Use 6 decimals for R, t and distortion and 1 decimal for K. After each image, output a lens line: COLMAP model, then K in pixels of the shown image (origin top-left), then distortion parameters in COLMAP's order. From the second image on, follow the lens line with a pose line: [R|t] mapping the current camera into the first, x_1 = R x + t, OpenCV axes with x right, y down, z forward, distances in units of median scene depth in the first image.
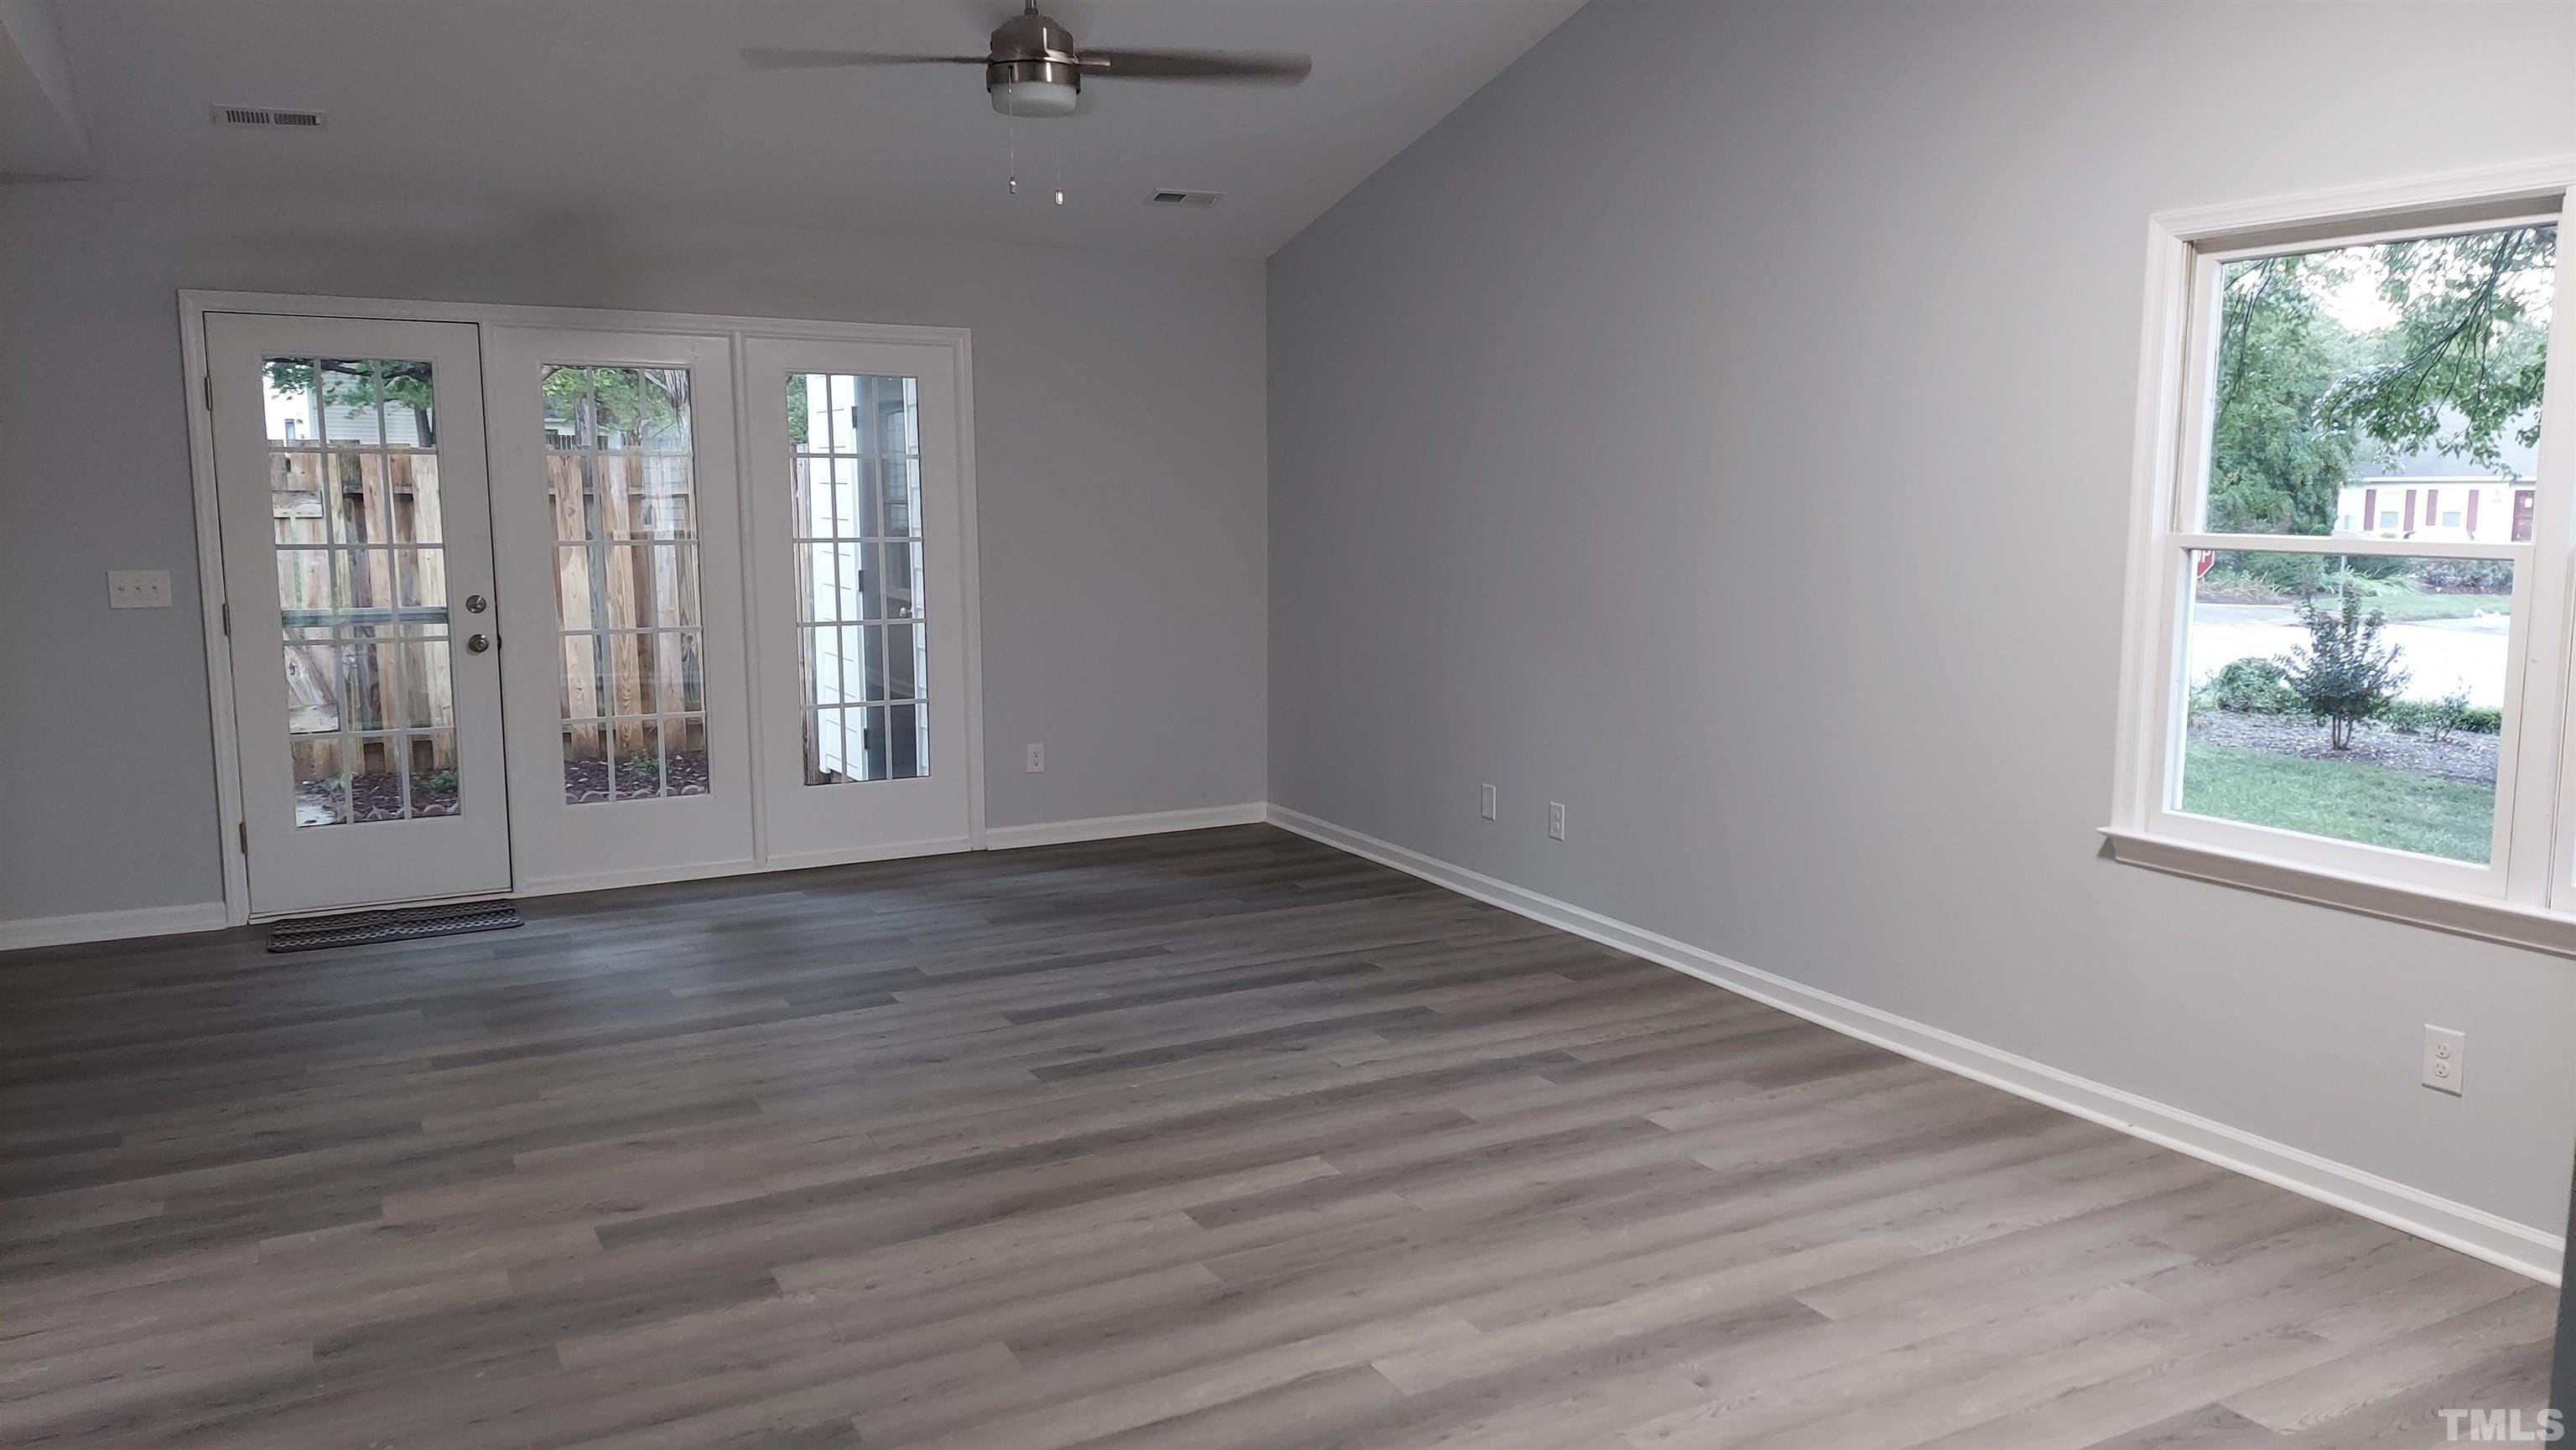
lens RADIAL K [[1801.2, 0, 1288.0], [0, 1801.2, 725.0], [0, 0, 1]] dist [0.133742, -0.161269]
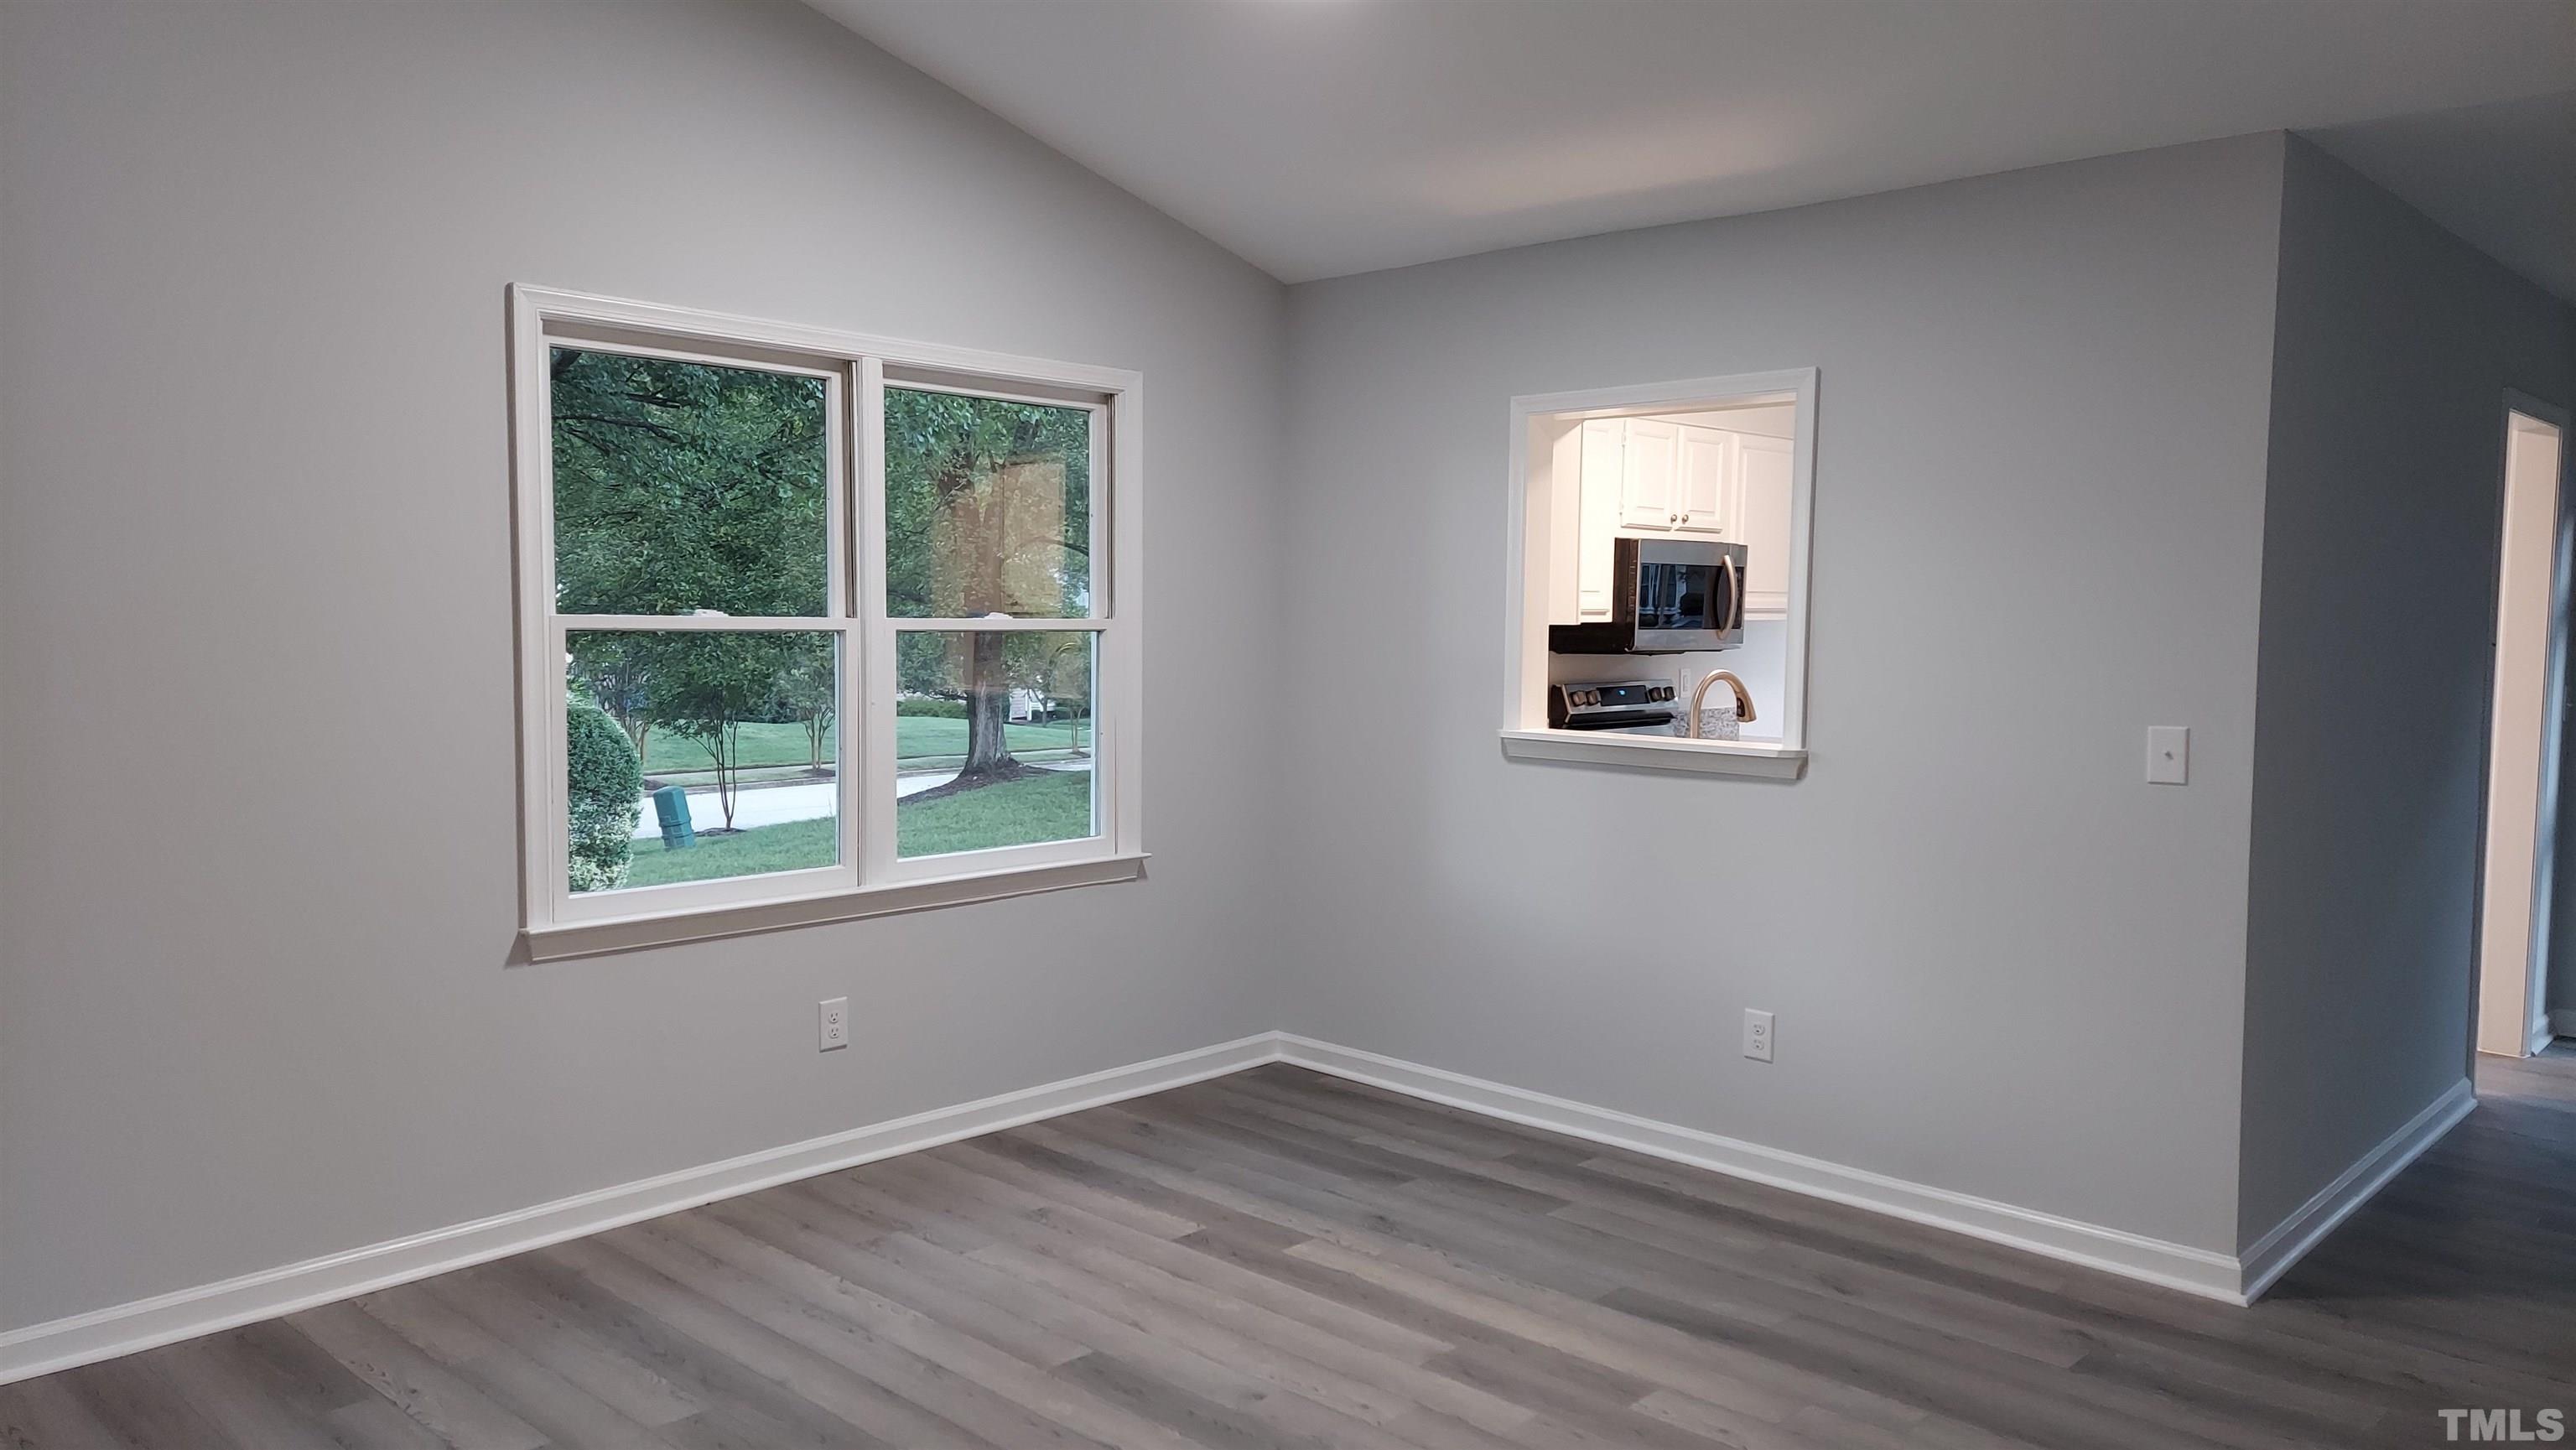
lens RADIAL K [[1801.2, 0, 1288.0], [0, 1801.2, 725.0], [0, 0, 1]] dist [0.133742, -0.161269]
pose [[-0.304308, -0.062858, 0.950497, -0.539660], [0.118973, 0.987499, 0.103395, -0.095503], [-0.945115, 0.144548, -0.293026, 0.873367]]
